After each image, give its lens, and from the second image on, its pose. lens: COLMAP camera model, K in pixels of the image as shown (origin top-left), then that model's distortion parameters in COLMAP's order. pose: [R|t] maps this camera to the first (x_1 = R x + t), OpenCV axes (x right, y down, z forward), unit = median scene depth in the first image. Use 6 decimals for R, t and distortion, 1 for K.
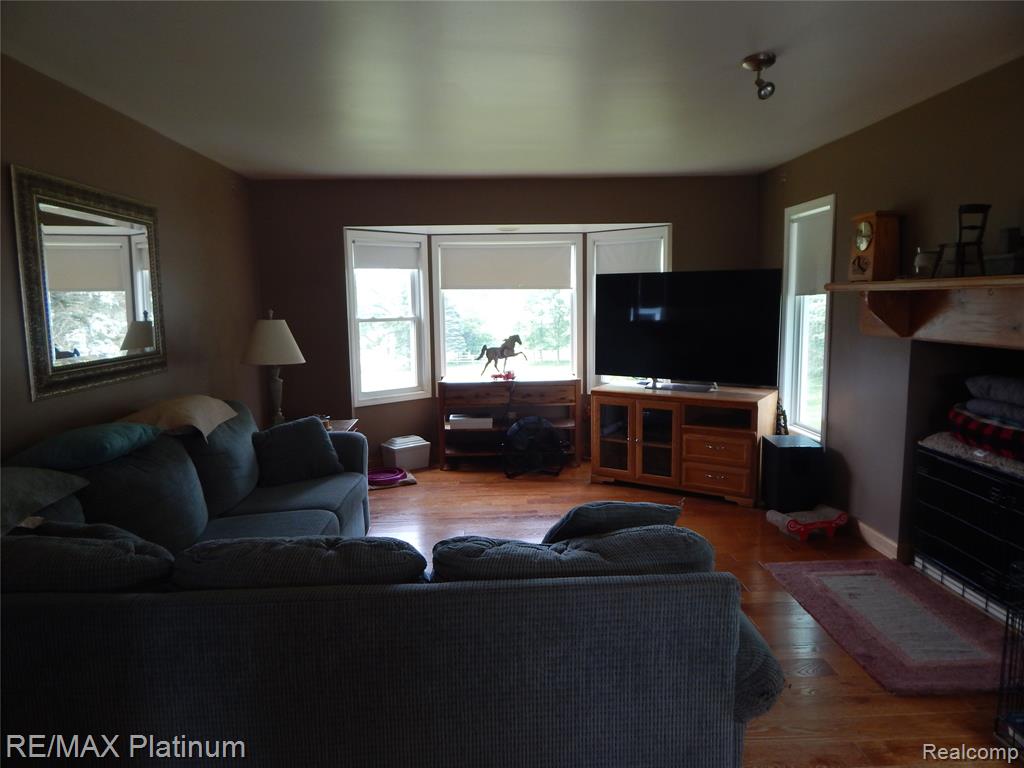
lens RADIAL K [[670.5, 0, 514.9], [0, 670.5, 384.1], [0, 0, 1]] dist [0.000519, -0.008786]
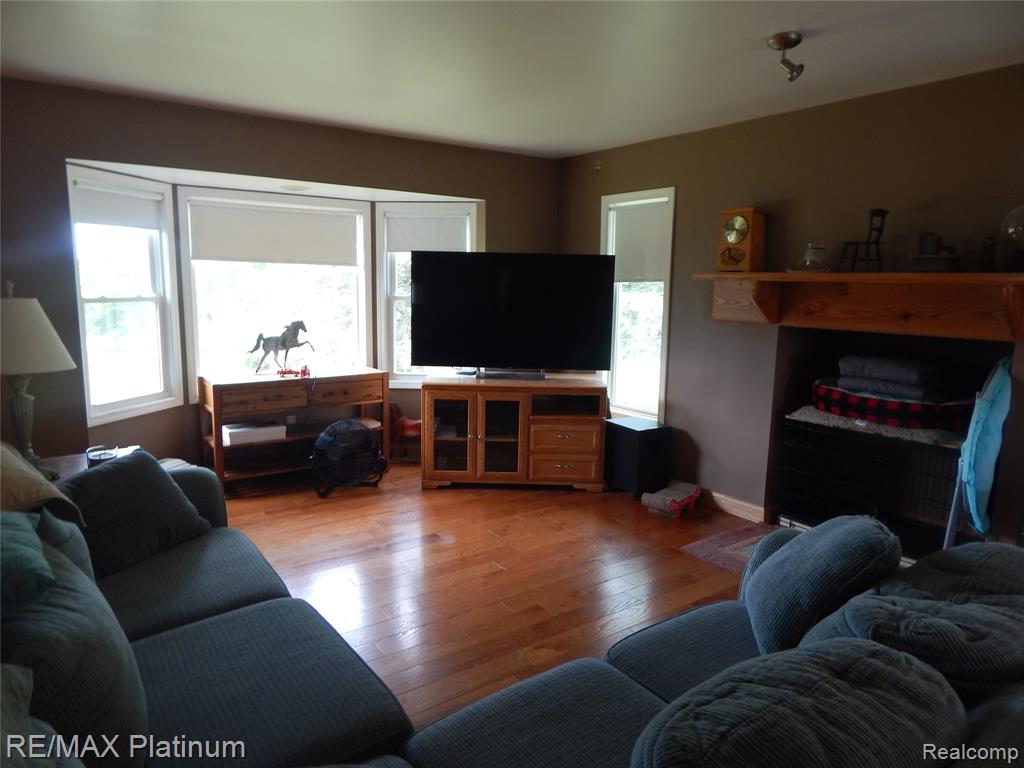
lens RADIAL K [[670.5, 0, 511.3], [0, 670.5, 384.1], [0, 0, 1]] dist [0.000519, -0.008786]
pose [[0.833793, -0.054723, 0.549358, -0.279305], [0.040189, 0.998452, 0.038461, -0.020716], [-0.550612, -0.009990, 0.834701, 0.215937]]
